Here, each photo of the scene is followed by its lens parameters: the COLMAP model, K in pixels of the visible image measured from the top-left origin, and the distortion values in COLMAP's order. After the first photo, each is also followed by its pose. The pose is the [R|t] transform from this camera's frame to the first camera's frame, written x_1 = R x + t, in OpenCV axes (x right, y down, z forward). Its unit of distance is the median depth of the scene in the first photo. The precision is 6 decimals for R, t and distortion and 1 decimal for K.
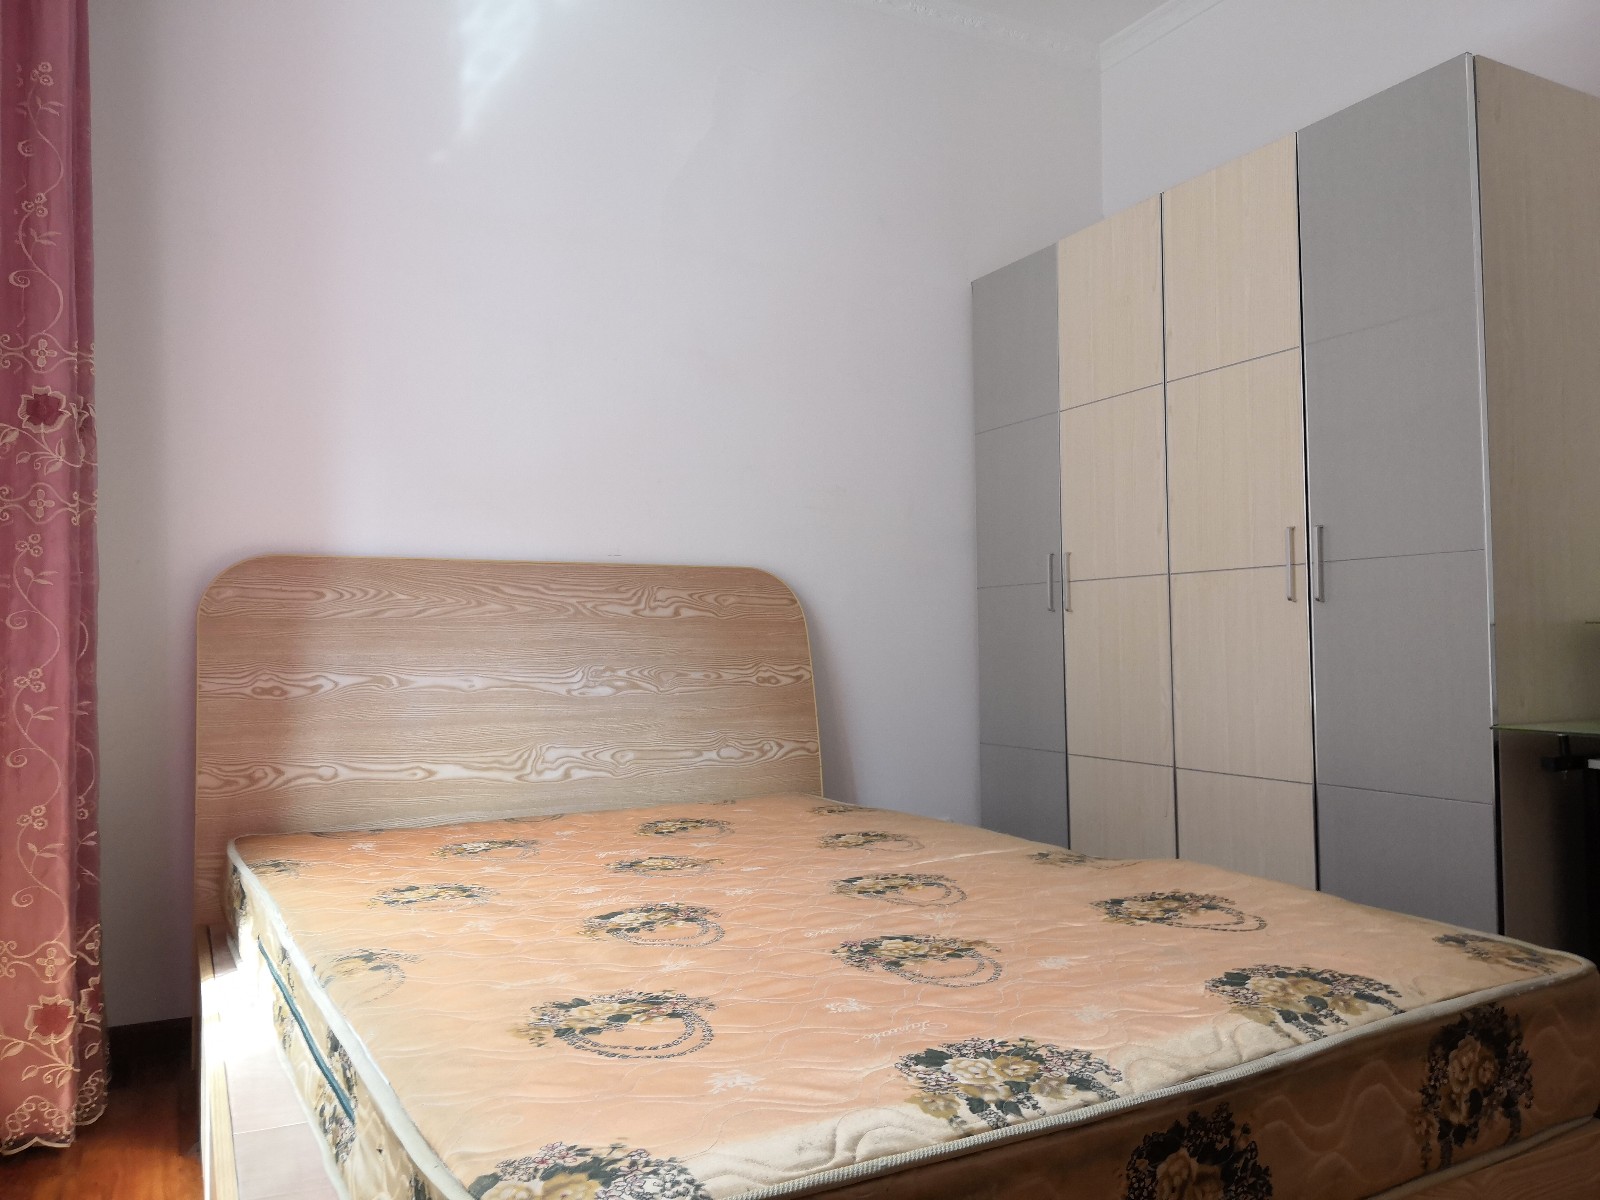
lens RADIAL K [[1192.8, 0, 800.0], [0, 1192.8, 600.0], [0, 0, 1]] dist [0.062795, -0.104785]
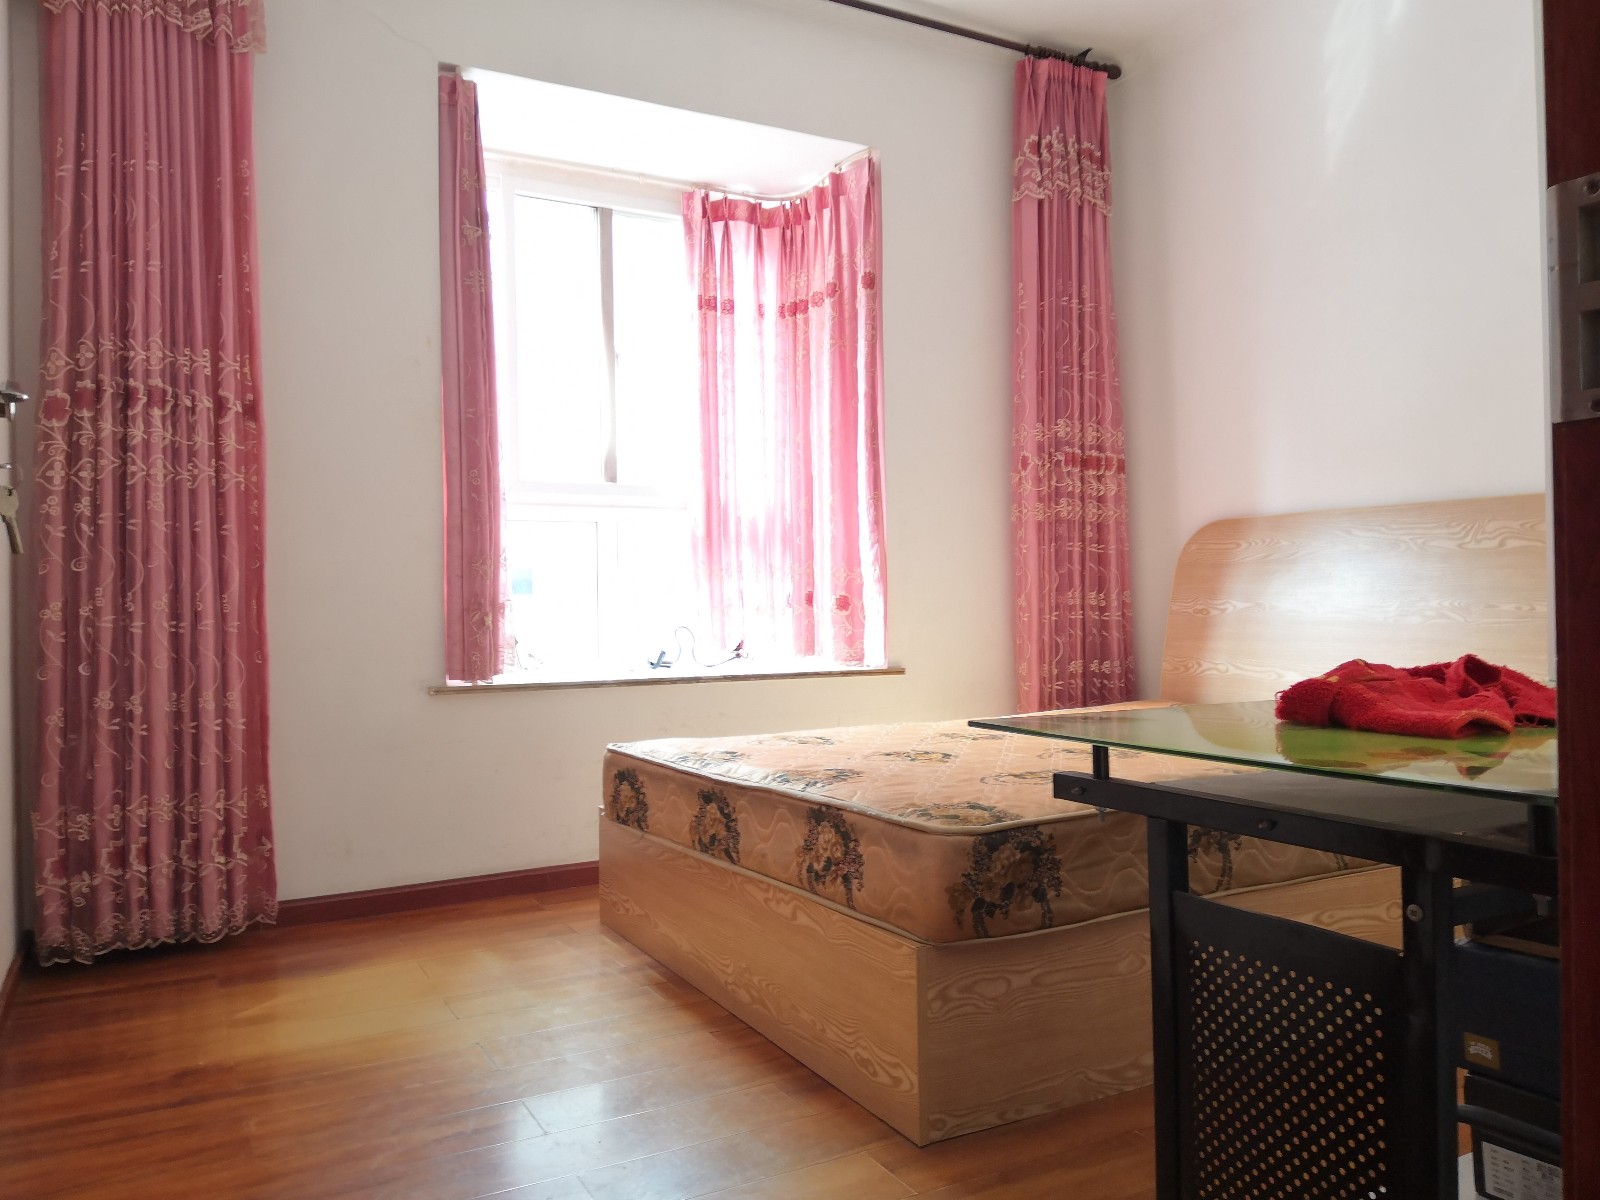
lens RADIAL K [[1192.8, 0, 800.0], [0, 1192.8, 600.0], [0, 0, 1]] dist [0.062795, -0.104785]
pose [[0.032991, 0.007077, -0.999431, 1.038729], [0.046856, 0.998864, 0.008620, 0.024979], [0.998357, -0.047114, 0.032622, 0.448217]]
